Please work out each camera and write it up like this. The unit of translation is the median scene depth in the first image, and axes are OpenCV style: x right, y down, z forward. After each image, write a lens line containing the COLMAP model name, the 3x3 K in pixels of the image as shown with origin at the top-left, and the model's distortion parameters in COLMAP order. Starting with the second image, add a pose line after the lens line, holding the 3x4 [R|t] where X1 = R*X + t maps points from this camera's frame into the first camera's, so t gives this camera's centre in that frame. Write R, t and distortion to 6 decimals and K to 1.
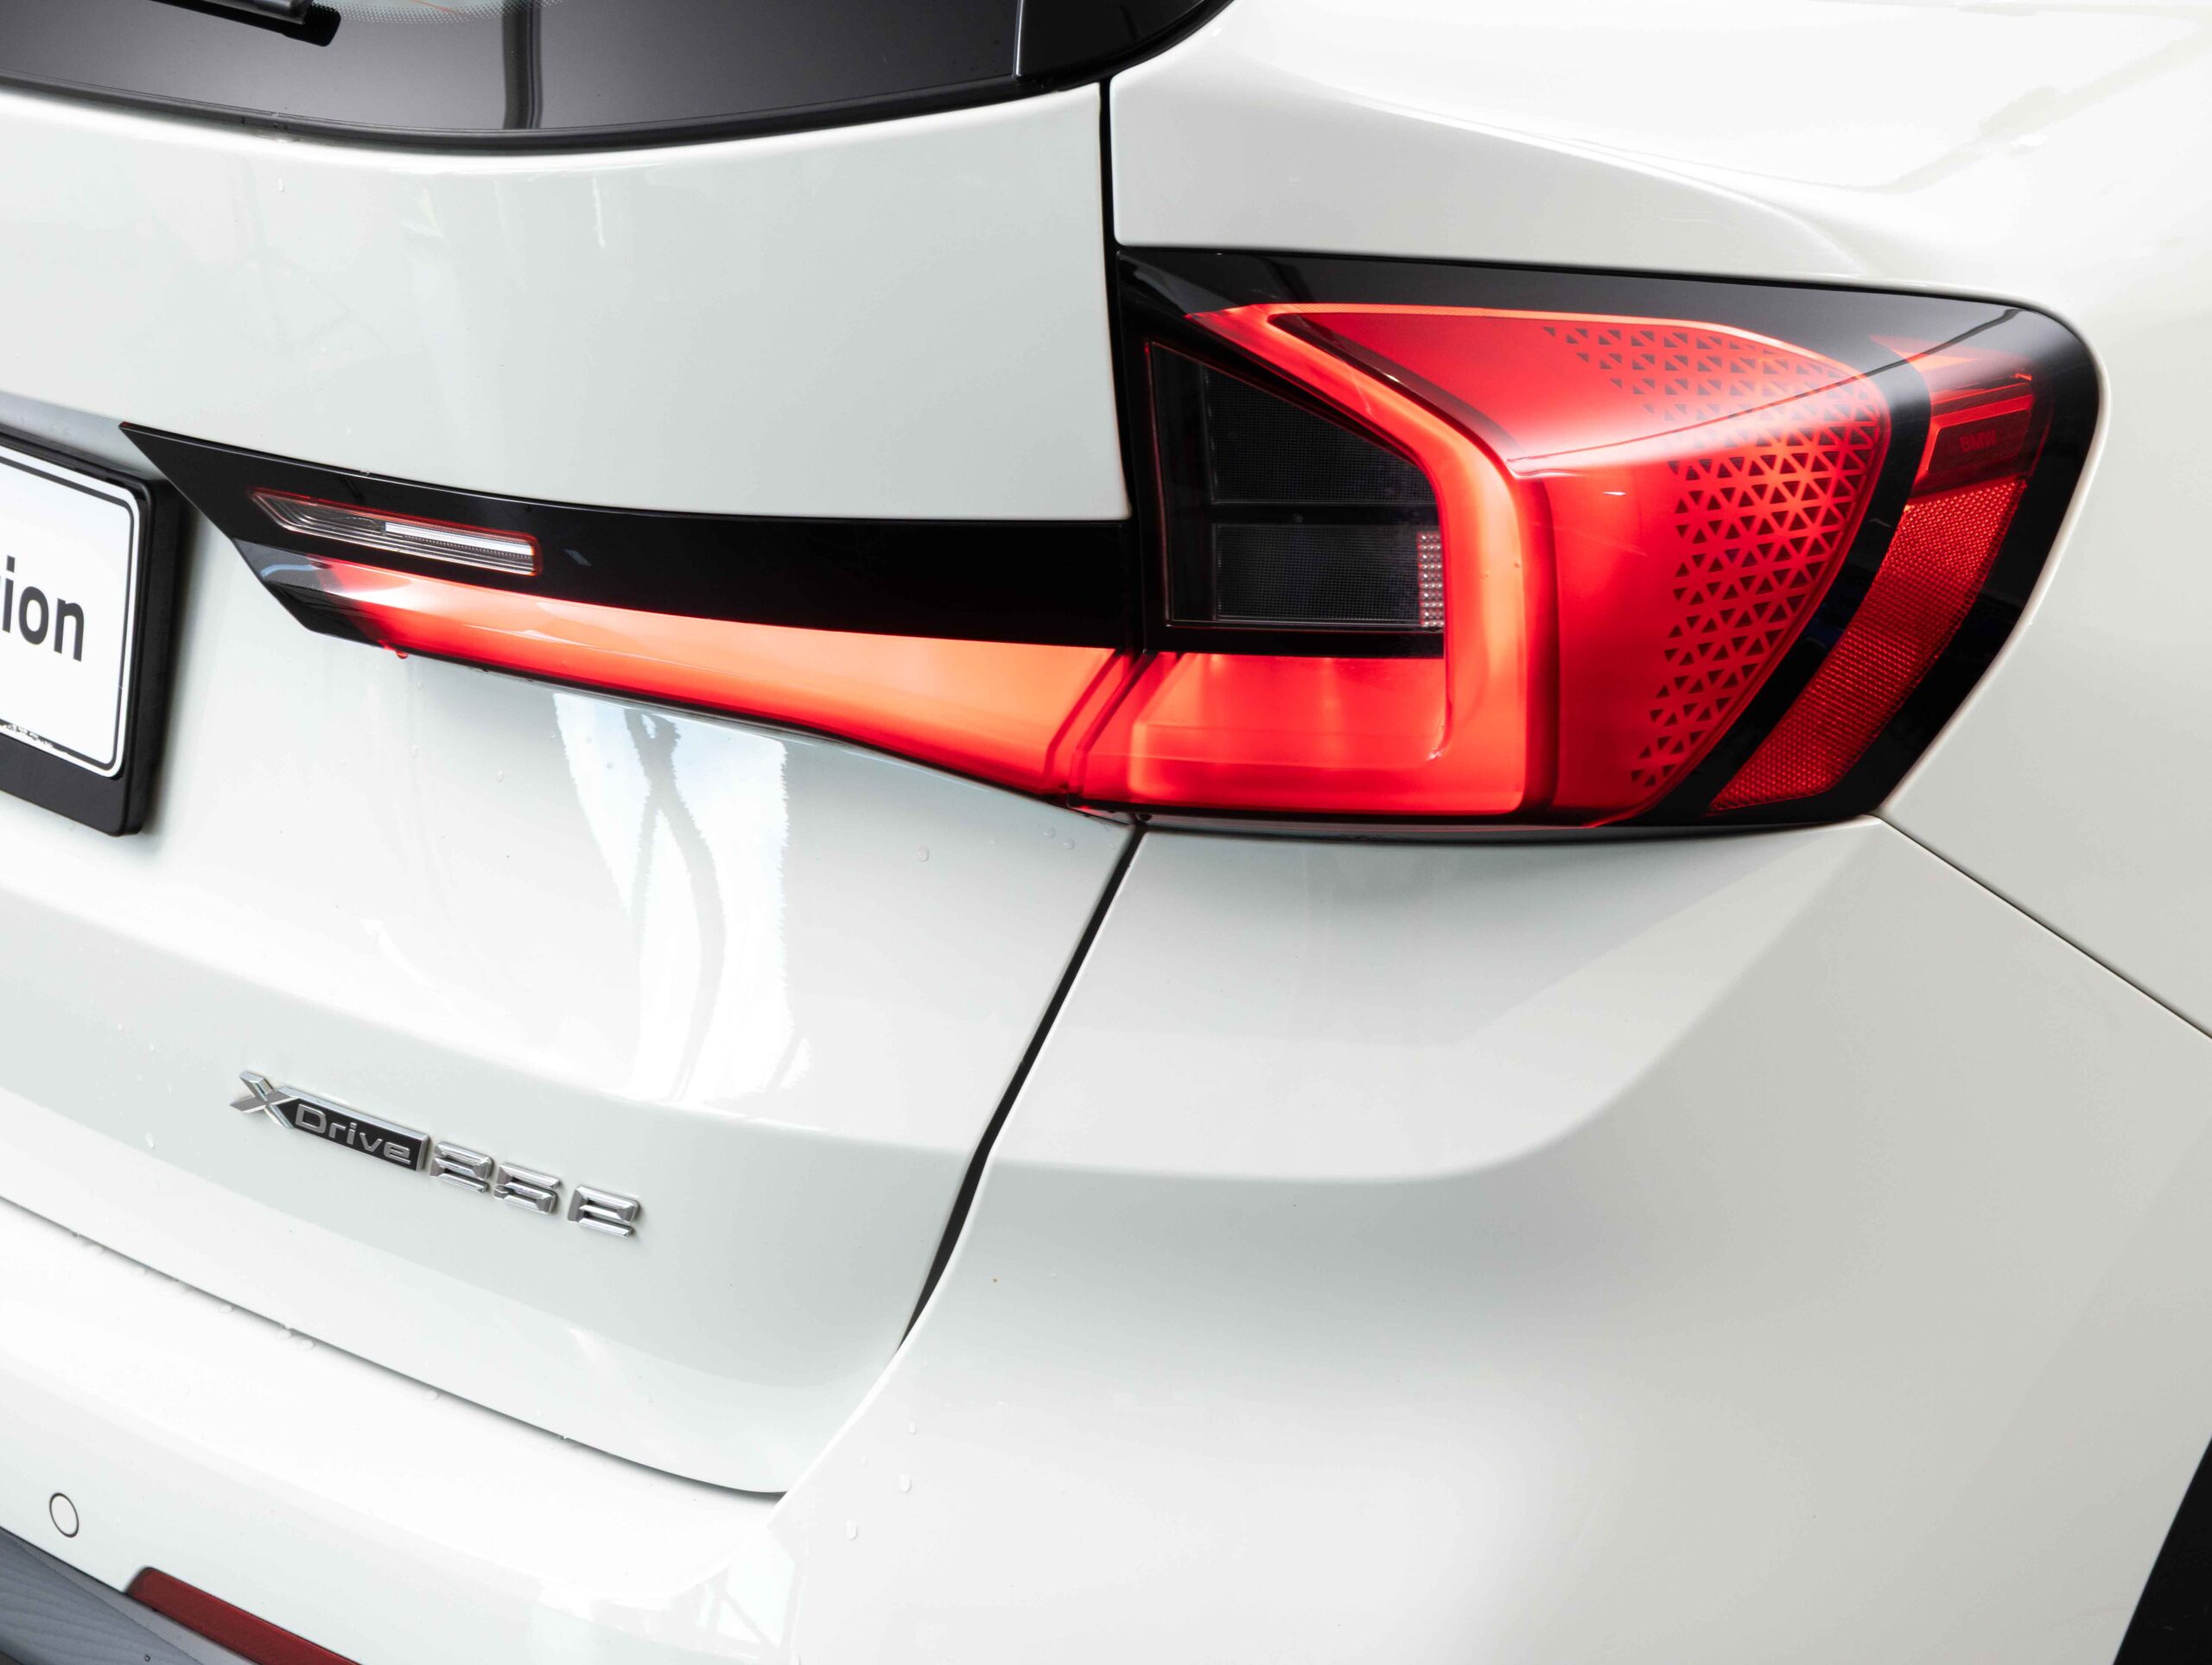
lens RADIAL K [[4569.0, 0, 1106.0], [0, 4569.0, 832.5], [0, 0, 1]] dist [-0.007677, -0.885002]
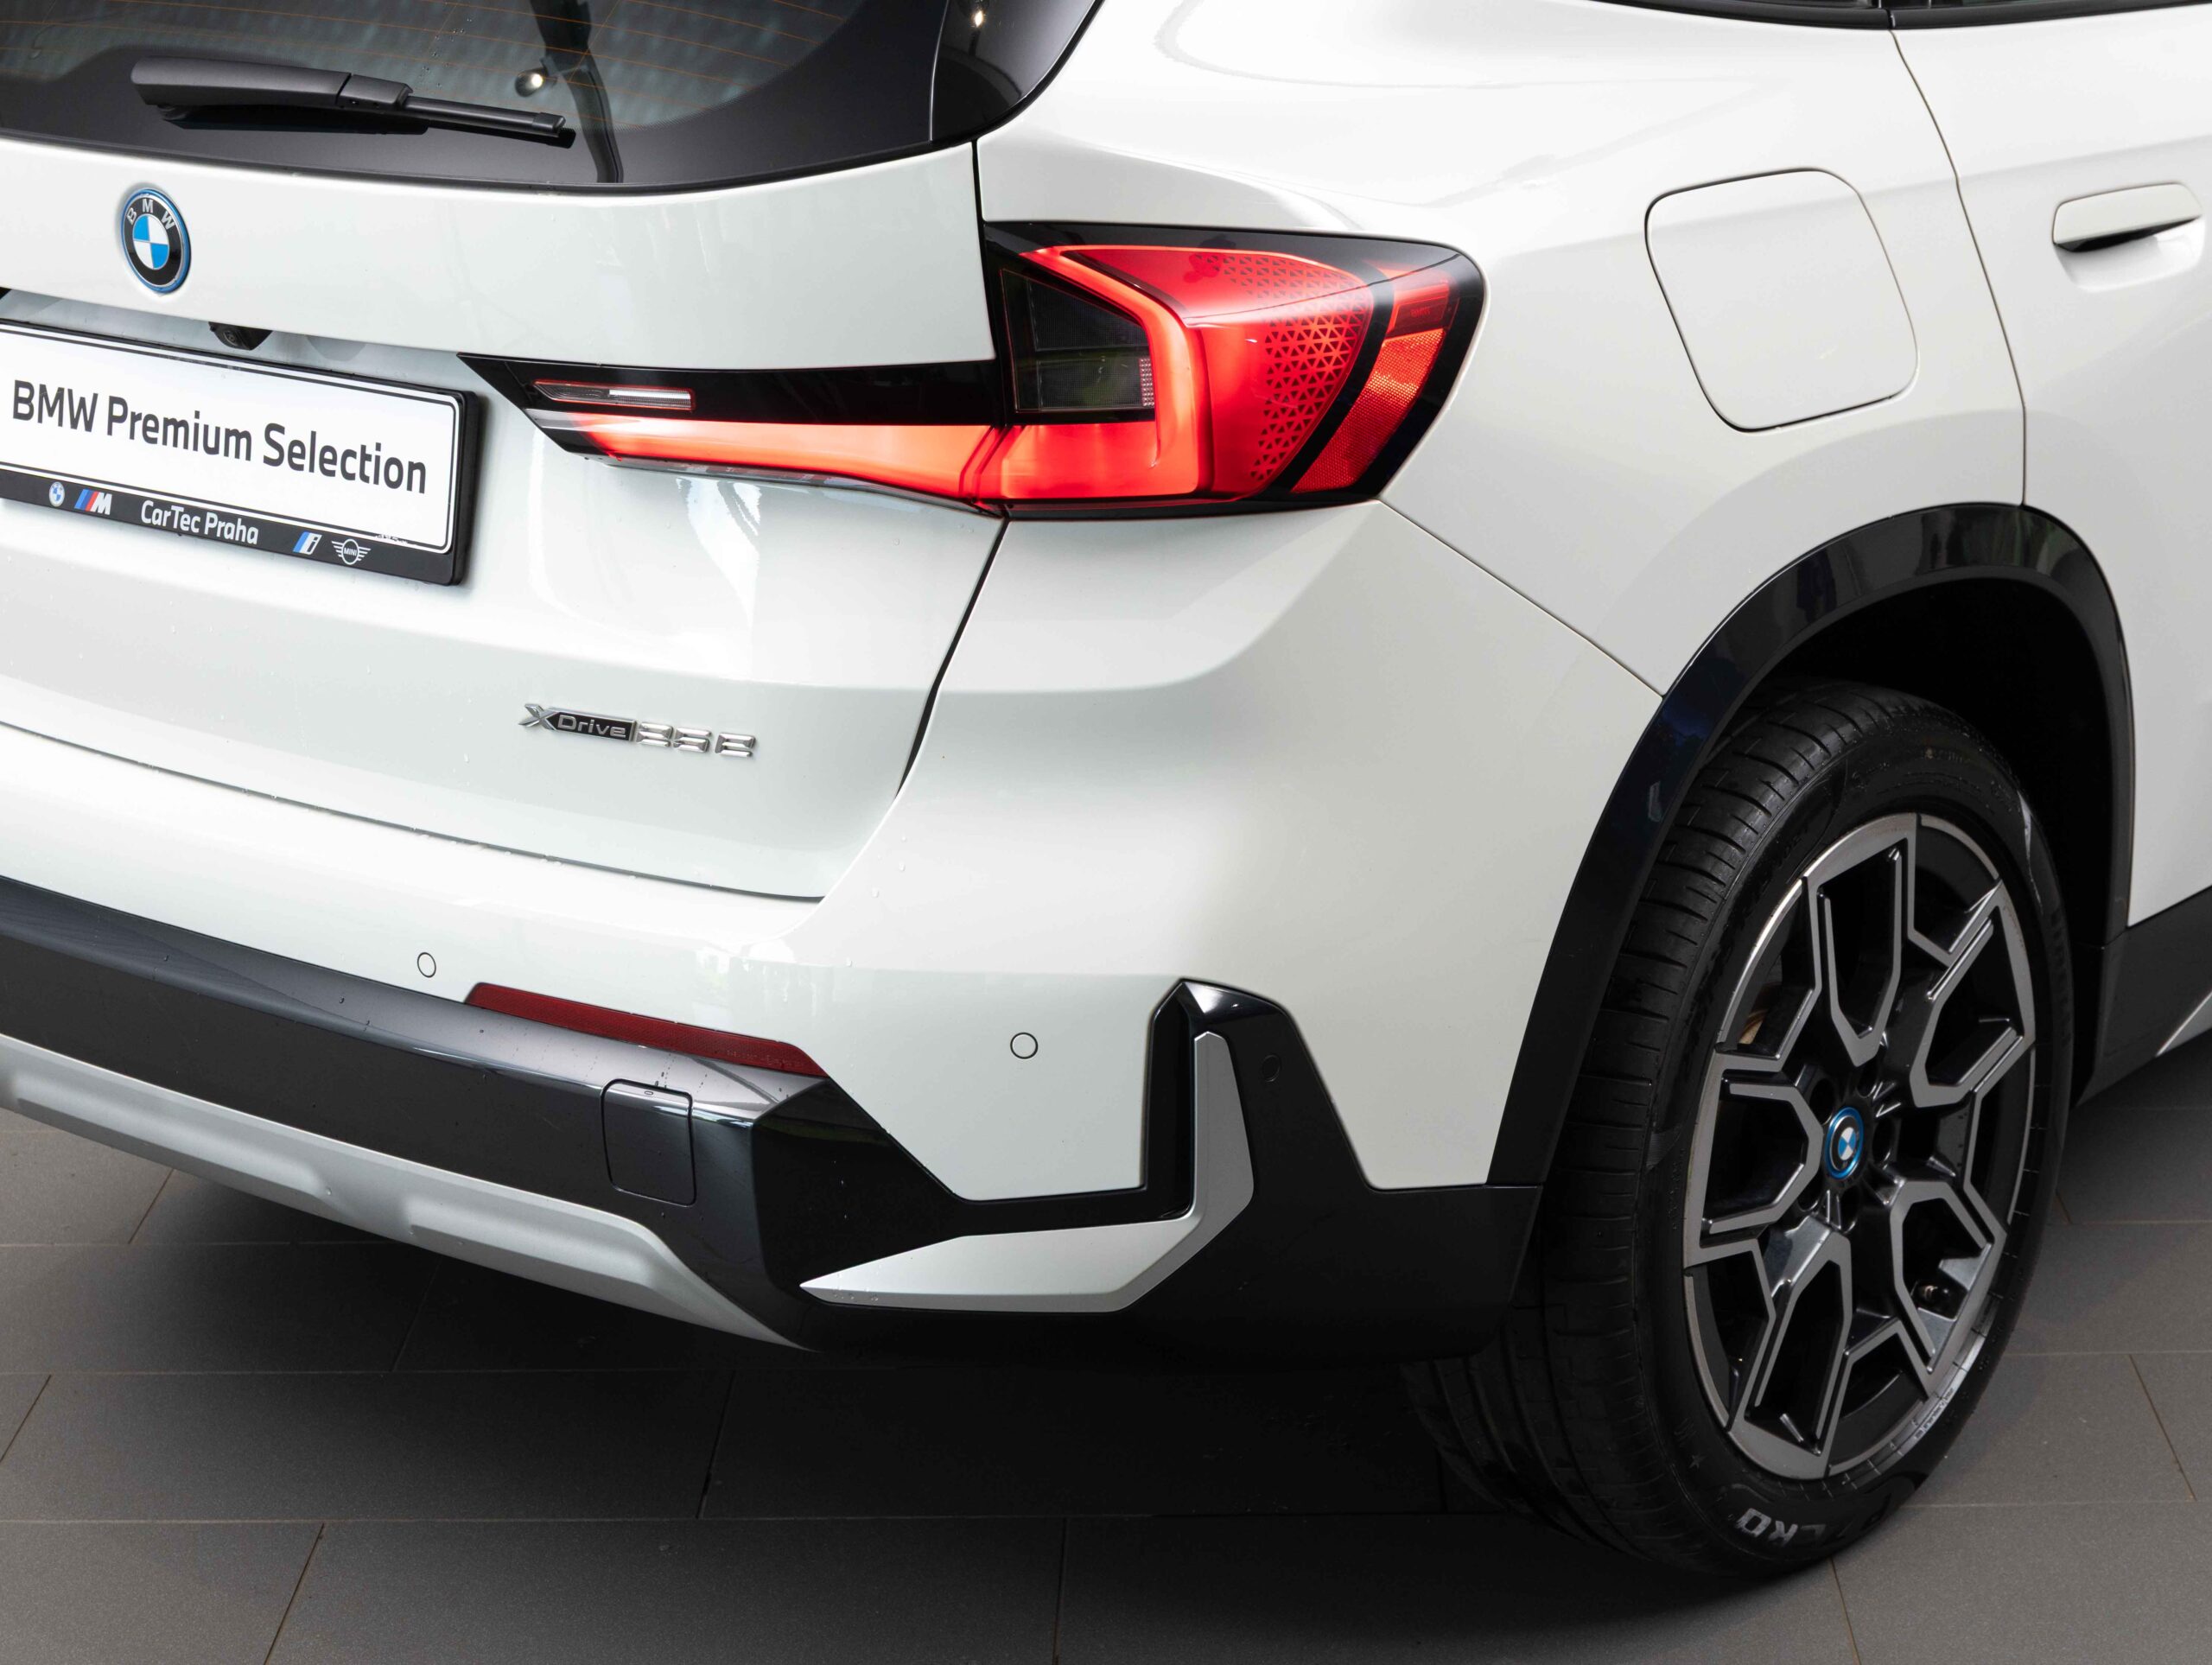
lens RADIAL K [[4569.0, 0, 1106.0], [0, 4569.0, 832.5], [0, 0, 1]] dist [-0.007677, -0.885002]
pose [[0.997191, -0.047946, 0.057549, -0.070927], [0.051704, 0.996499, -0.065704, 0.269626], [-0.054197, 0.068495, 0.996178, -0.975281]]
